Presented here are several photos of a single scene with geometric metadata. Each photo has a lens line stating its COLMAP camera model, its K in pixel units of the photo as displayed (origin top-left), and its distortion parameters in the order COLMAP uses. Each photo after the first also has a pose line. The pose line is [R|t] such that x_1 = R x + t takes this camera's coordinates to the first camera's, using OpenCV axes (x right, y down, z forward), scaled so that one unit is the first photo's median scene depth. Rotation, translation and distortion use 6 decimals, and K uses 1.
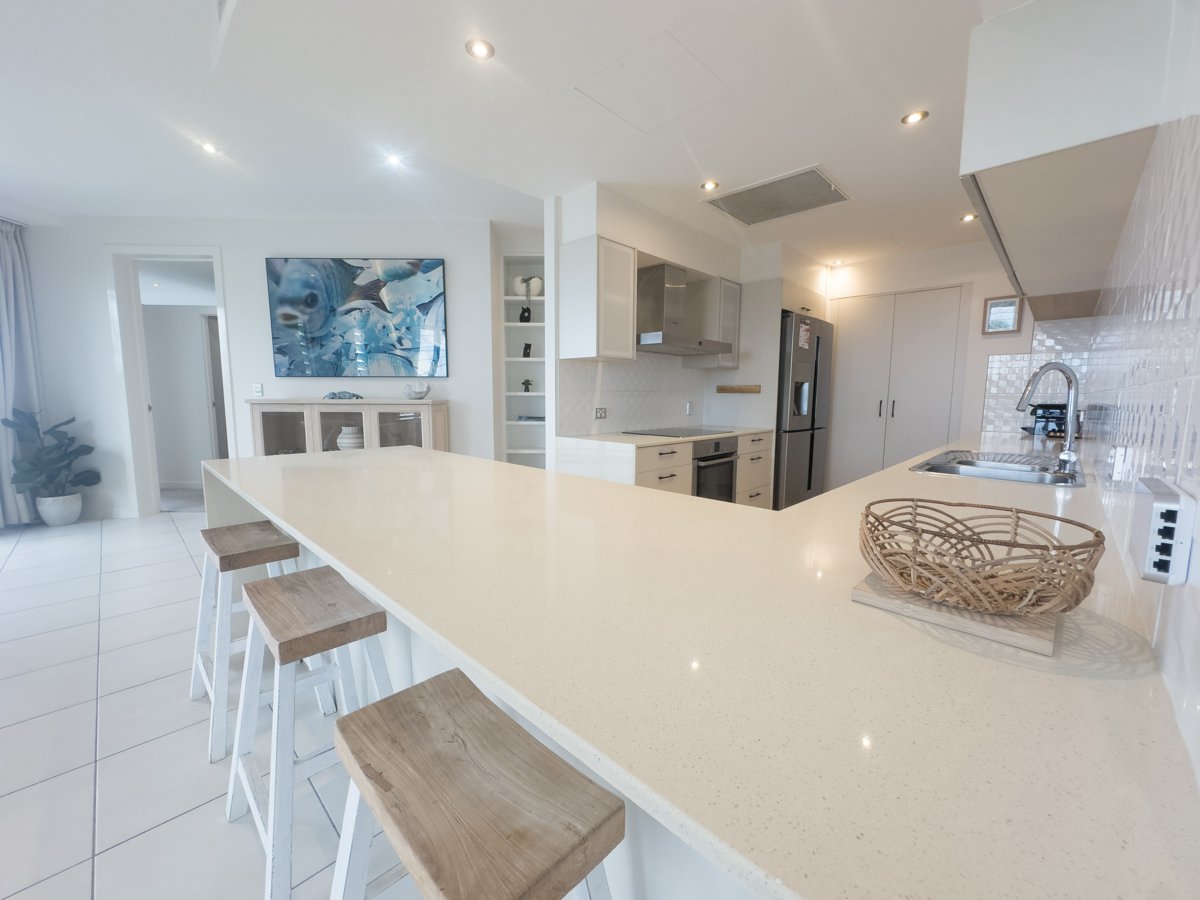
lens RADIAL K [[478.2, 0, 601.0], [0, 478.2, 447.4], [0, 0, 1]] dist [-0.001805, 0.000373]
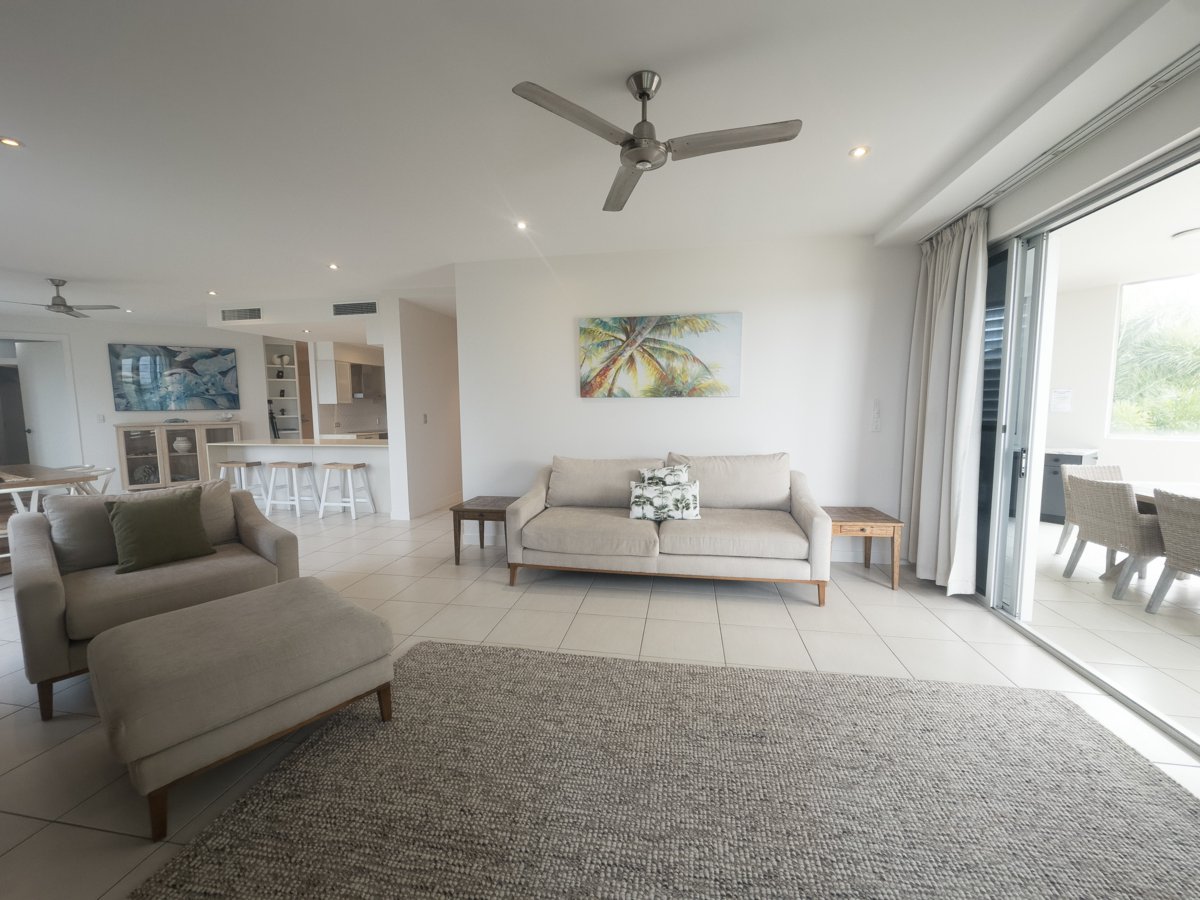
lens RADIAL K [[478.2, 0, 602.6], [0, 478.2, 447.6], [0, 0, 1]] dist [-0.001805, 0.000373]
pose [[0.830624, -0.063478, 0.553204, -0.186310], [0.076771, 0.997048, -0.000864, 0.121169], [-0.551517, 0.043188, 0.833045, -1.416138]]
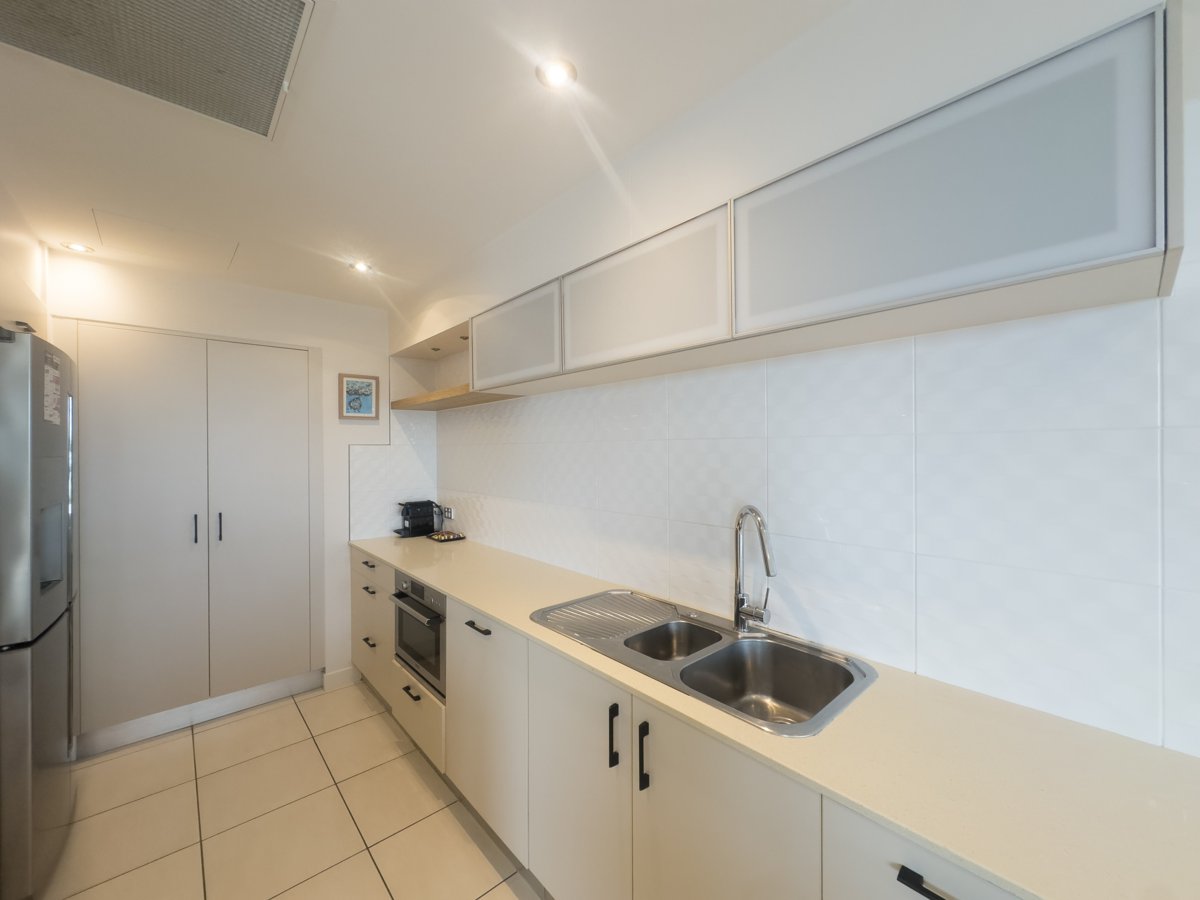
lens RADIAL K [[478.2, 0, 599.6], [0, 478.2, 447.5], [0, 0, 1]] dist [-0.001805, 0.000373]
pose [[0.072240, -0.001496, 0.997386, 0.089385], [0.118524, 0.992926, -0.007095, -0.215810], [-0.990320, 0.118727, 0.071906, 0.854298]]
